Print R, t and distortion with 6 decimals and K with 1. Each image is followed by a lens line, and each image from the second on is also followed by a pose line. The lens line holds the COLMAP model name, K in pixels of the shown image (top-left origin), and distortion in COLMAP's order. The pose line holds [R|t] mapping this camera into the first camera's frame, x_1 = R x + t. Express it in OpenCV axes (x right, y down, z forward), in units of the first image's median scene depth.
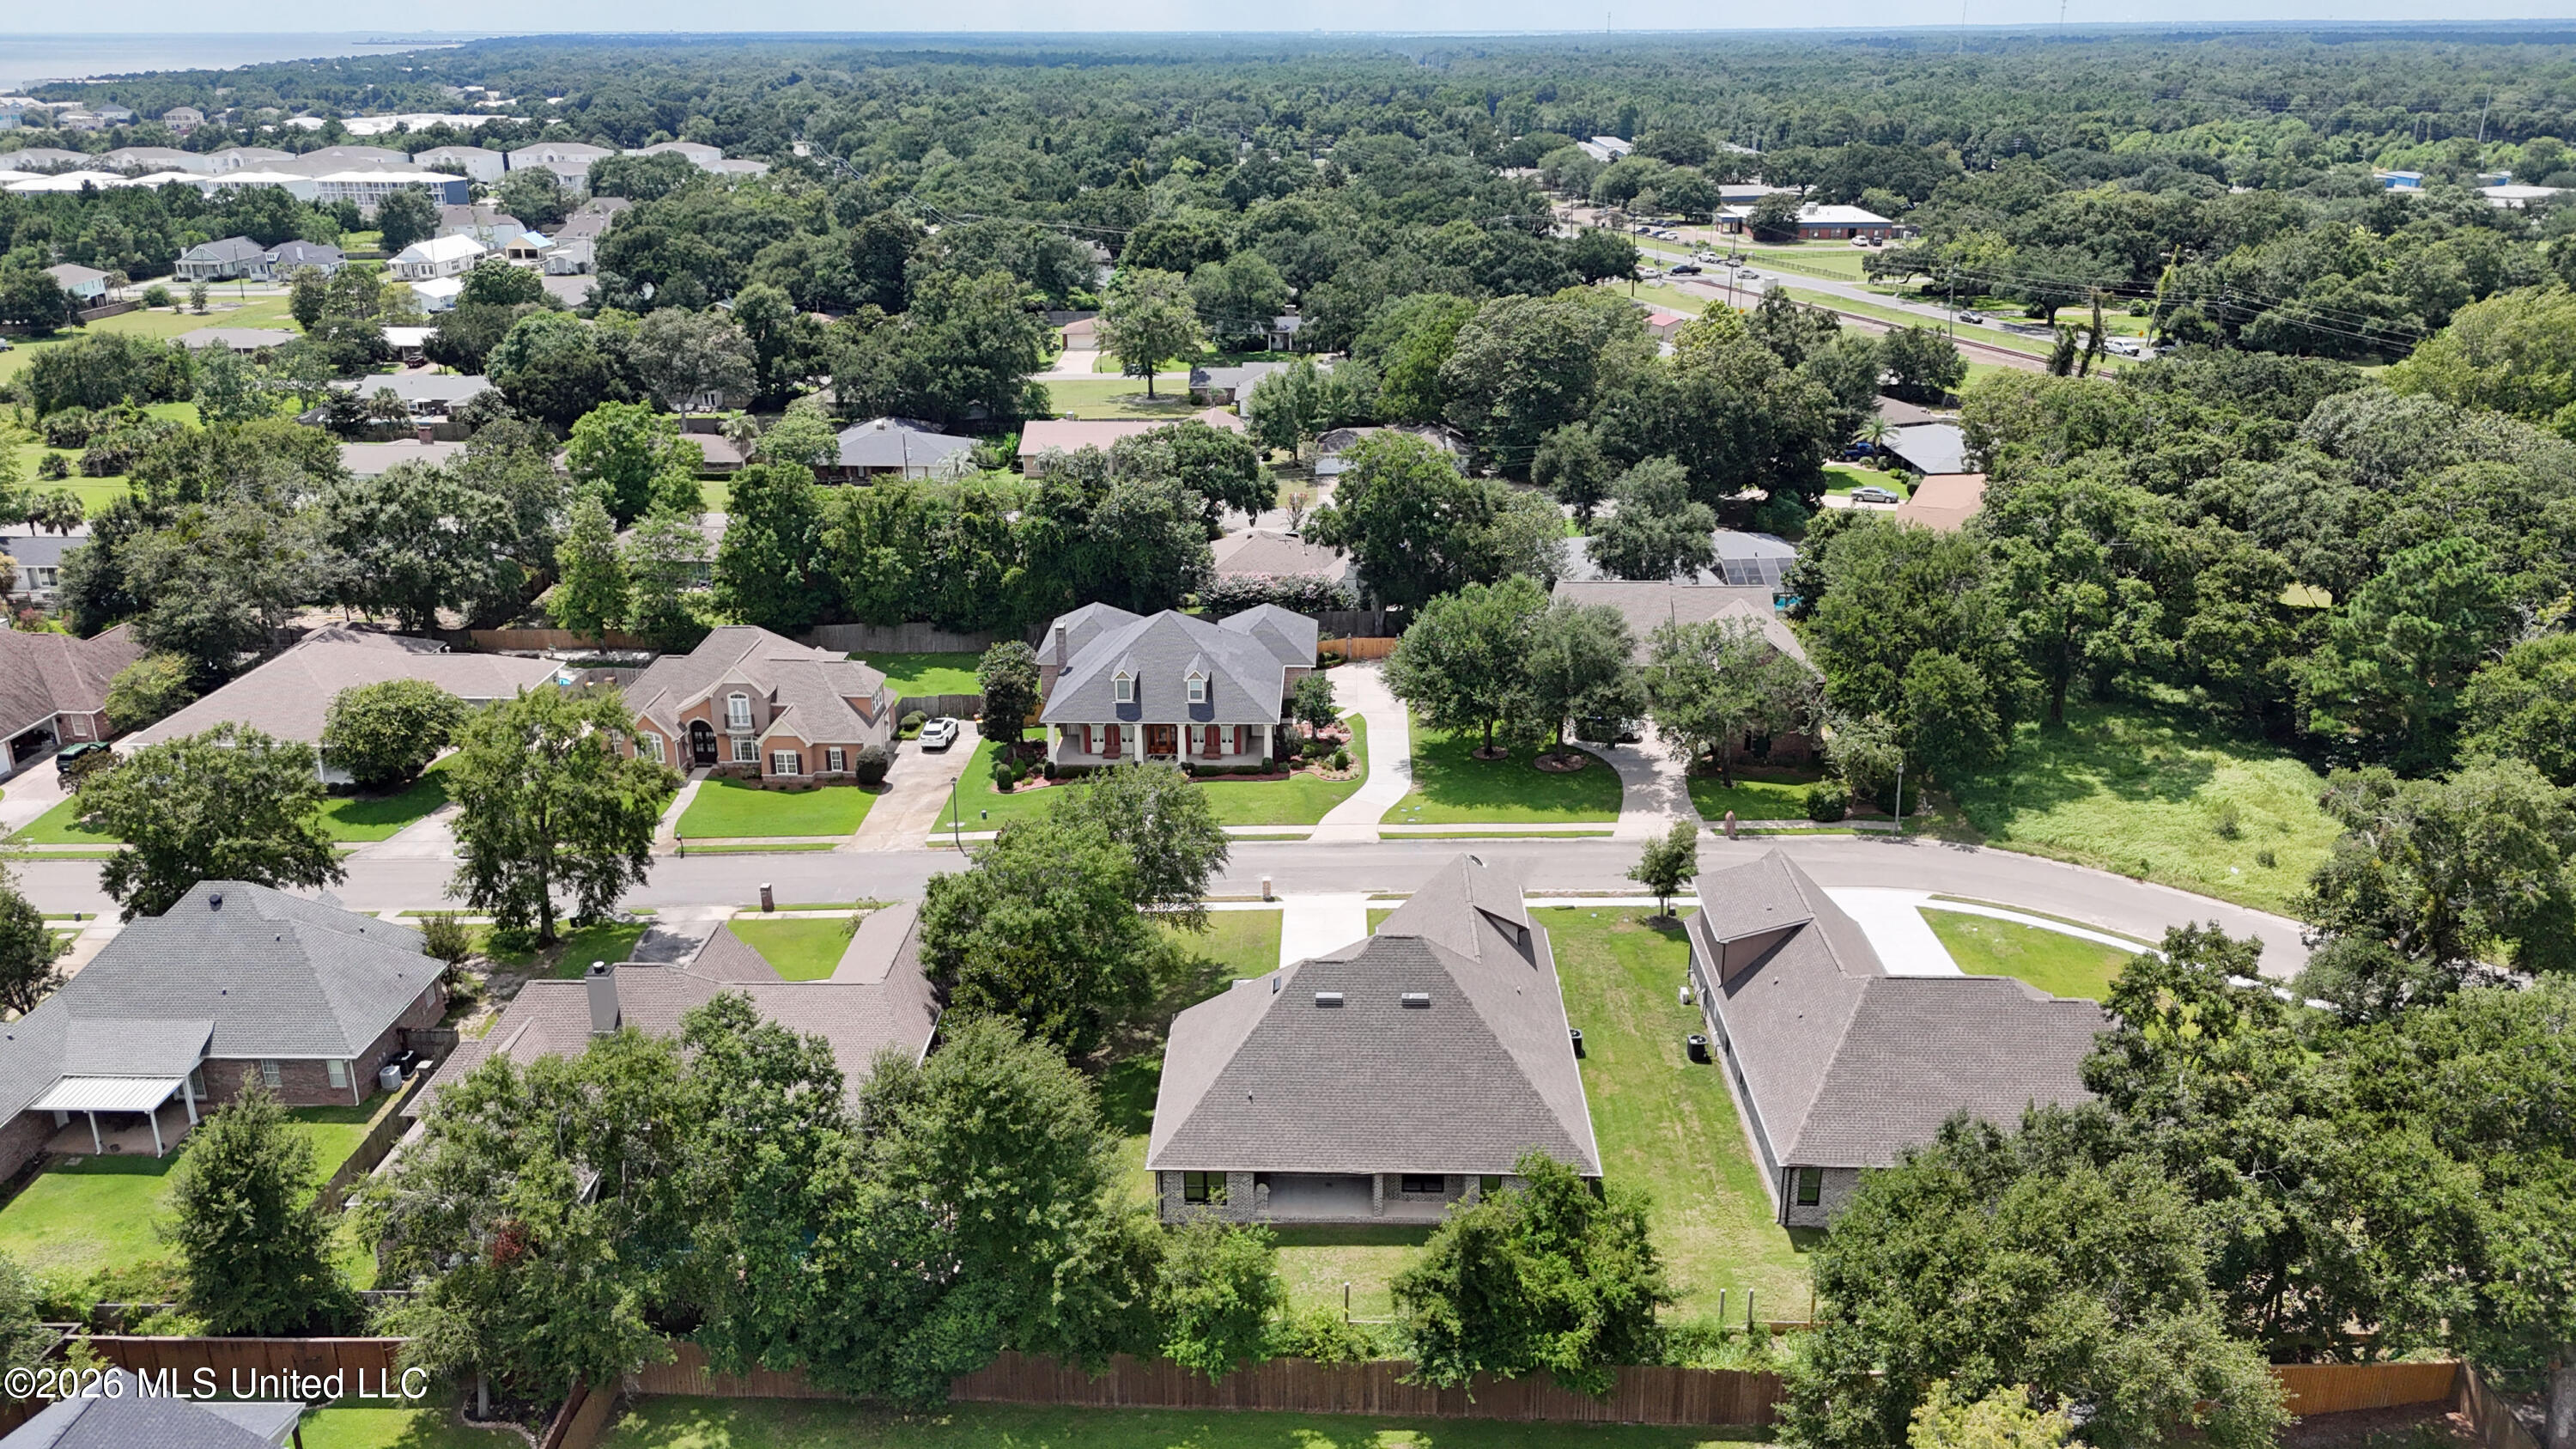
lens RADIAL K [[1896.2, 0, 1288.0], [0, 1896.2, 724.5], [0, 0, 1]] dist [0.069622, -0.082344]
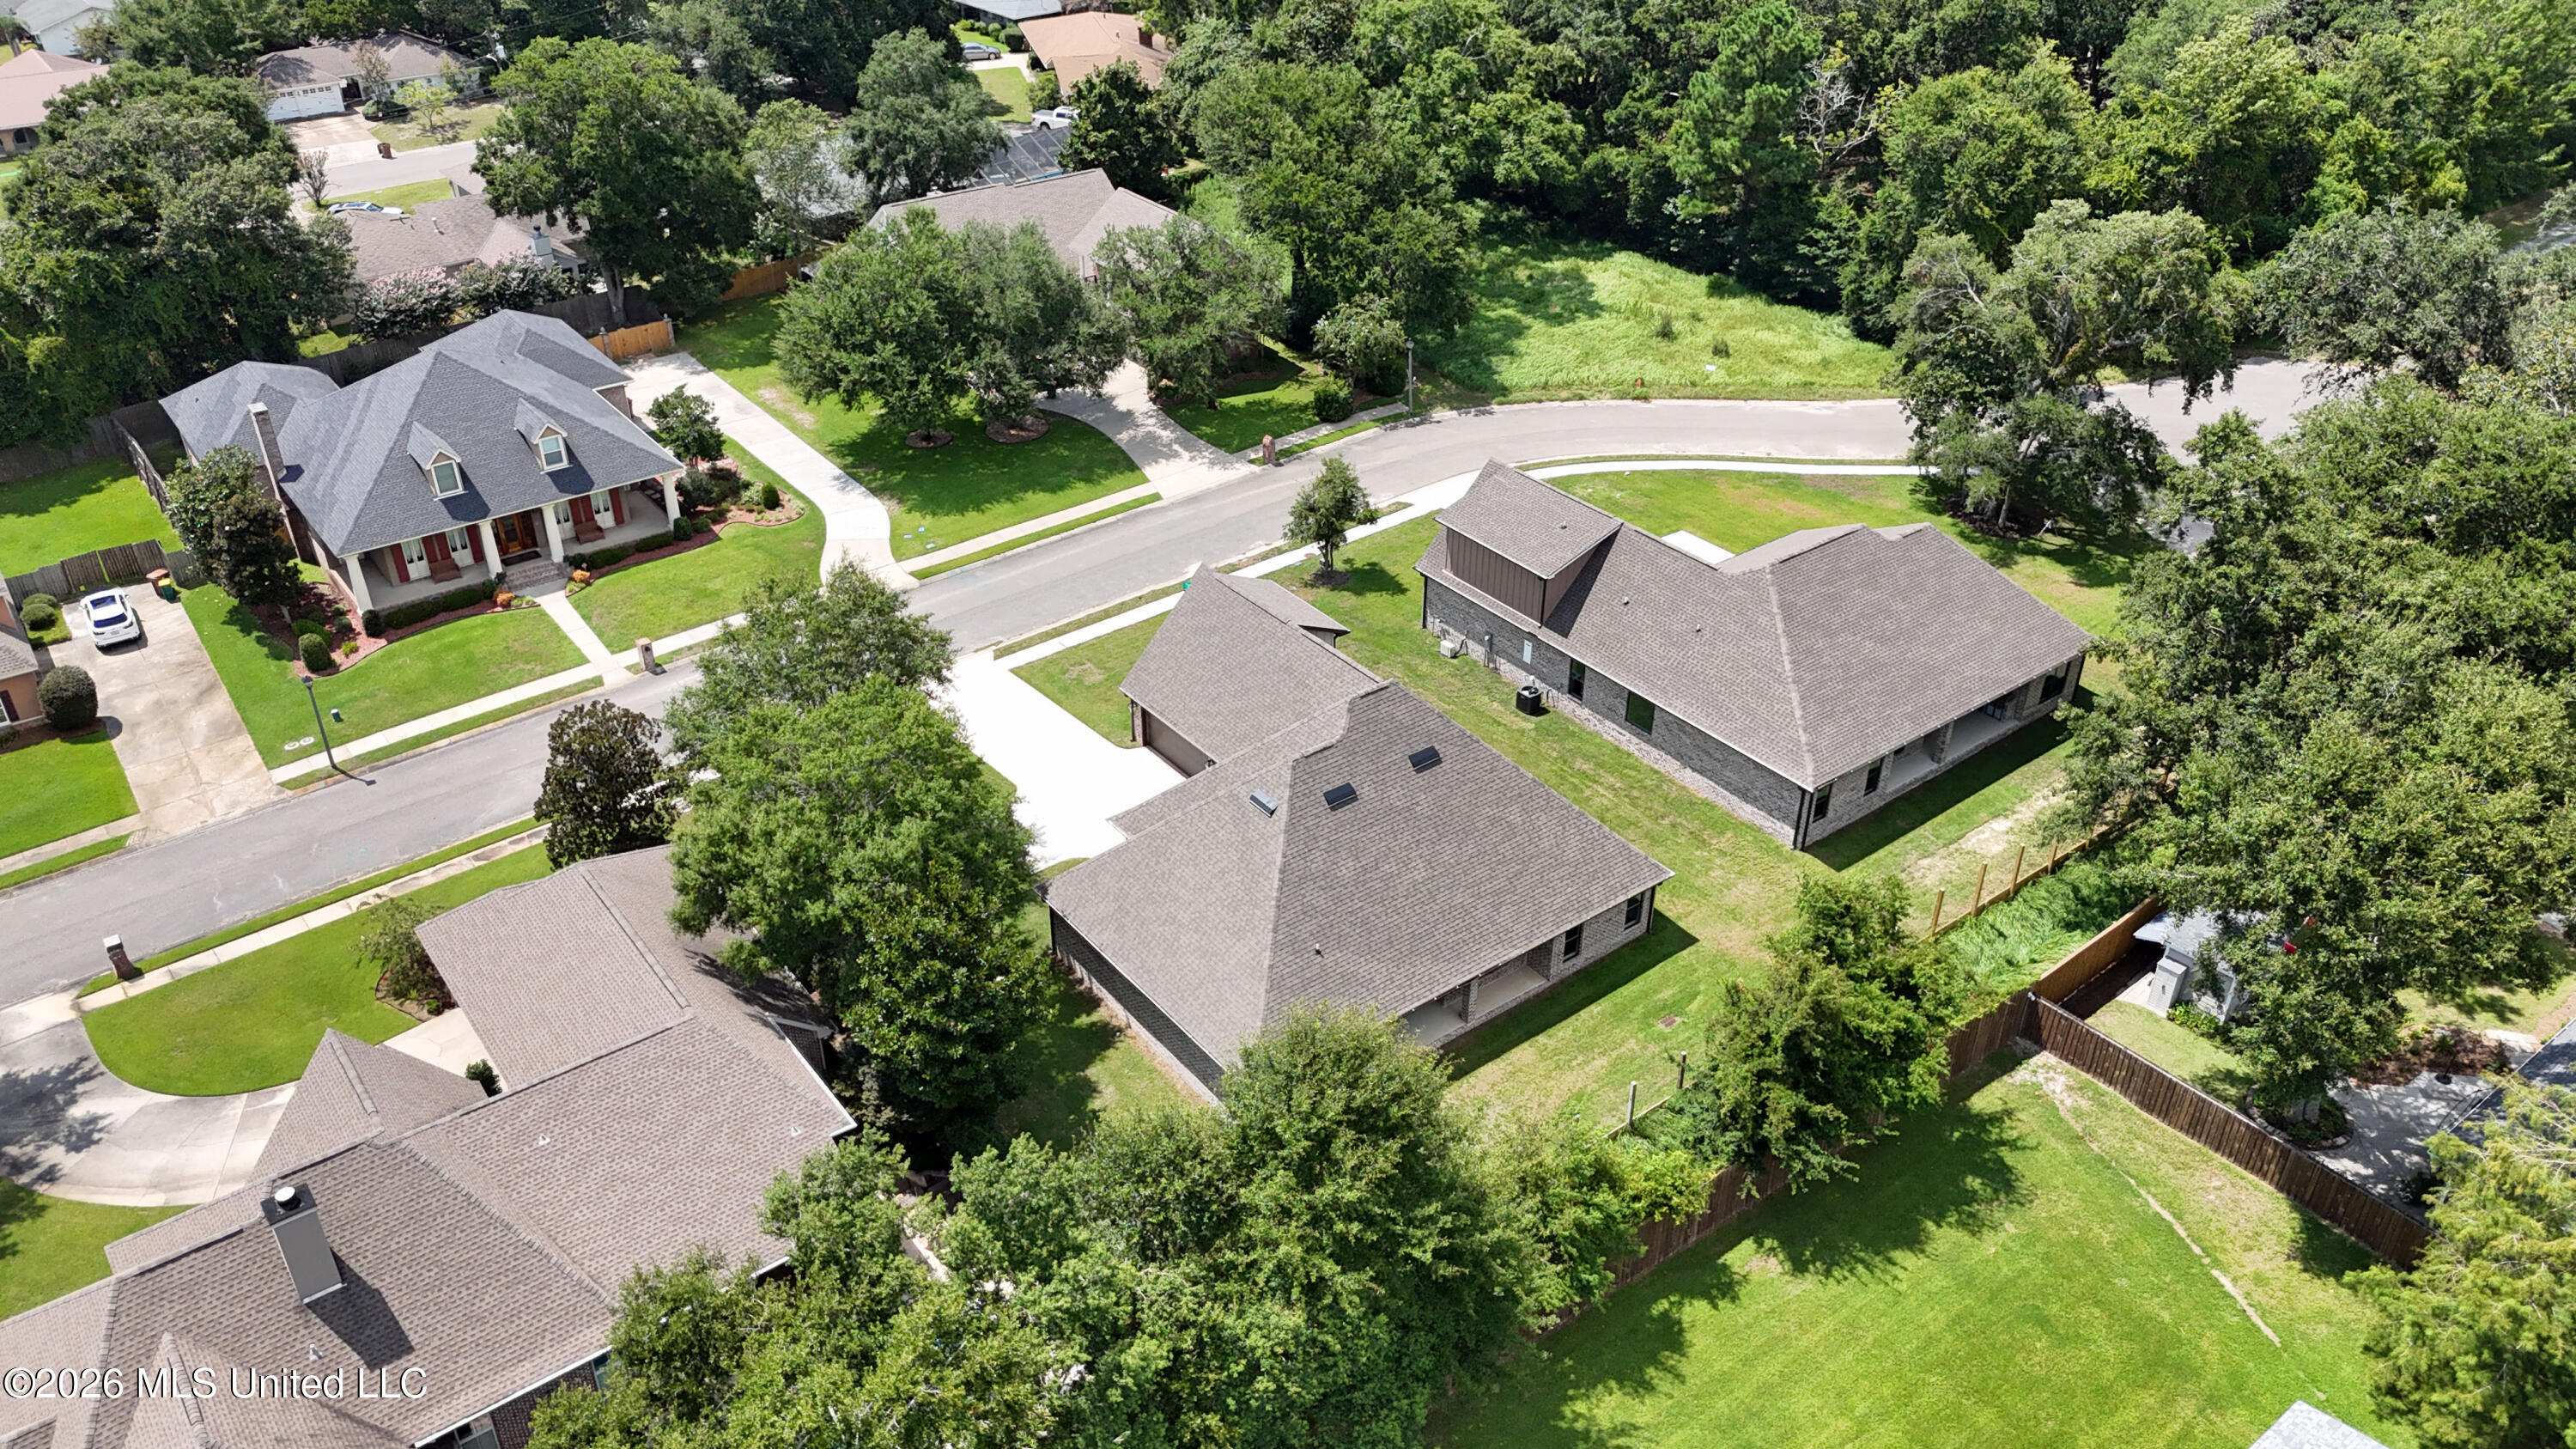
lens RADIAL K [[1896.2, 0, 1288.0], [0, 1896.2, 724.5], [0, 0, 1]] dist [0.069622, -0.082344]
pose [[0.775730, -0.329301, 0.538334, -0.244070], [0.206126, 0.938485, 0.277051, -0.061805], [-0.596452, -0.103952, 0.795889, 0.246774]]
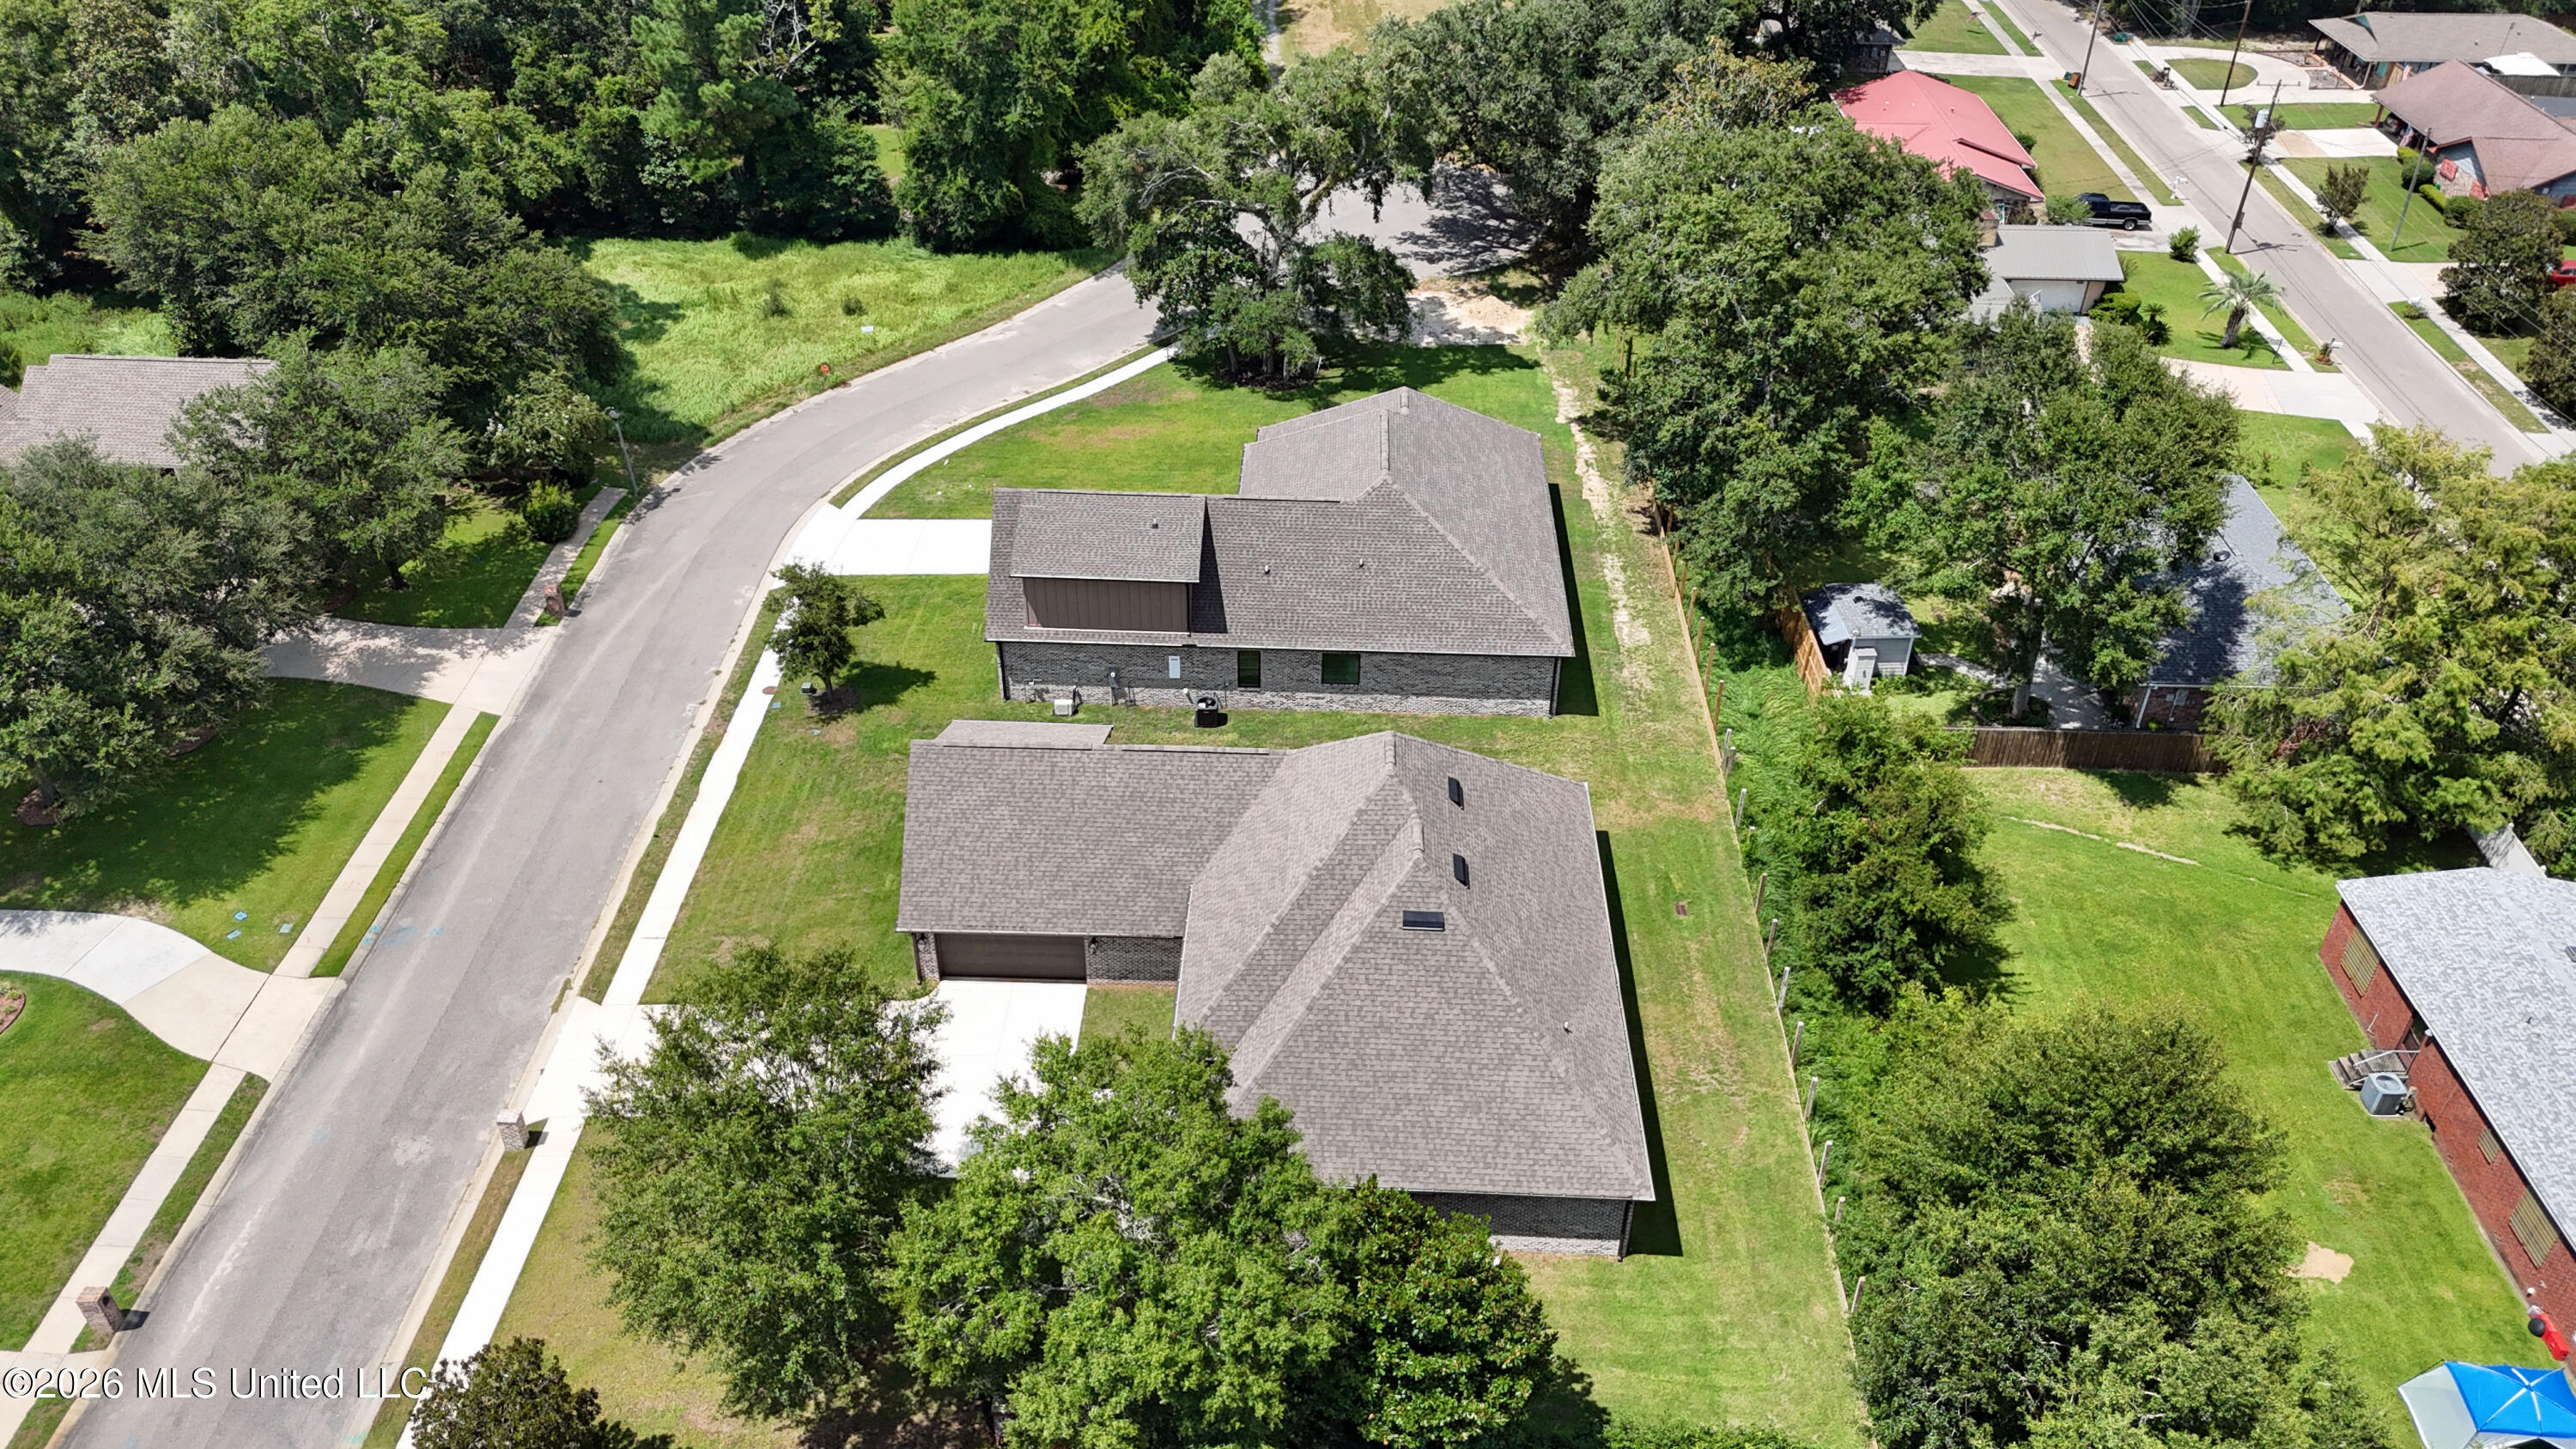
lens RADIAL K [[1896.2, 0, 1288.0], [0, 1896.2, 724.5], [0, 0, 1]] dist [0.069622, -0.082344]
pose [[0.008092, -0.573800, 0.818955, -0.303871], [0.332109, 0.774036, 0.539046, -0.169499], [-0.943206, 0.267621, 0.196828, 0.557588]]
